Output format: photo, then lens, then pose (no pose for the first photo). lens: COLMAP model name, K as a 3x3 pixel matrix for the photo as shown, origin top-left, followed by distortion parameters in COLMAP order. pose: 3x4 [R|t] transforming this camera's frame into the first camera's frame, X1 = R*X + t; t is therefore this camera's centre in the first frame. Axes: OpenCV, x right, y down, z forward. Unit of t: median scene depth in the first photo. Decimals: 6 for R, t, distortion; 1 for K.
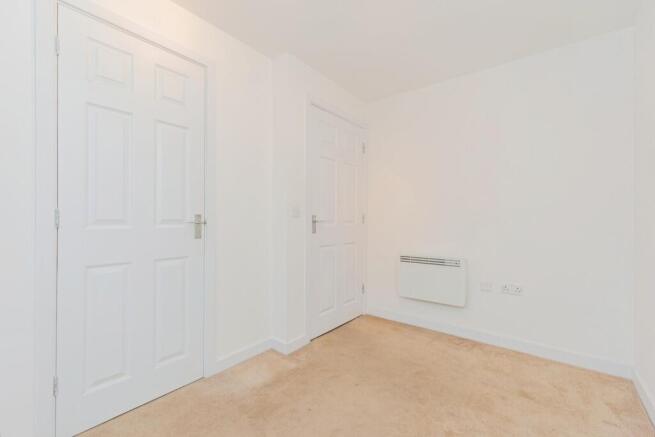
lens RADIAL K [[272.2, 0, 327.9], [0, 272.2, 225.3], [0, 0, 1]] dist [0.001686, 0.000245]
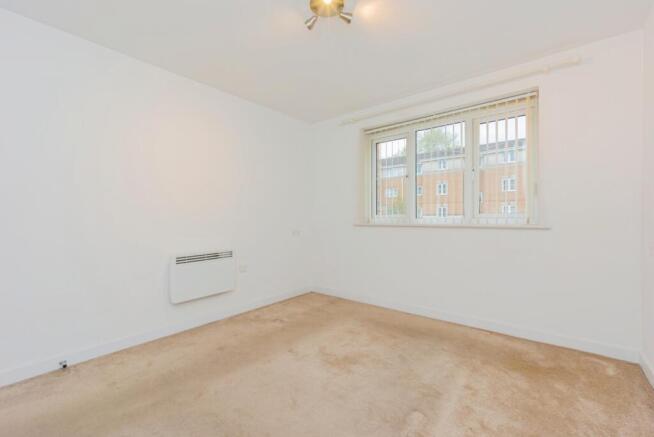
lens RADIAL K [[272.9, 0, 327.0], [0, 272.9, 218.5], [0, 0, 1]] dist [0.000445, 0.000028]
pose [[-0.007215, 0.001291, 0.999973, -0.728310], [0.022085, 0.999755, -0.001131, -0.003078], [-0.999730, 0.022077, -0.007242, 0.603678]]
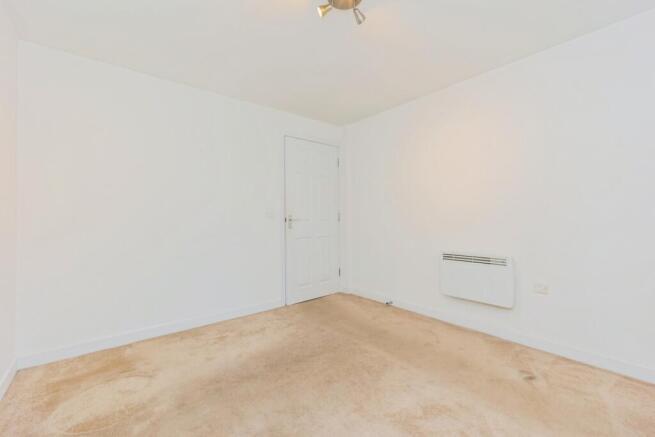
lens RADIAL K [[272.2, 0, 327.9], [0, 272.2, 225.3], [0, 0, 1]] dist [0.001686, 0.000245]
pose [[0.980152, -0.005863, -0.198162, 0.063686], [0.007356, 0.999950, 0.006796, 0.000723], [0.198113, -0.008119, 0.980146, -0.051100]]
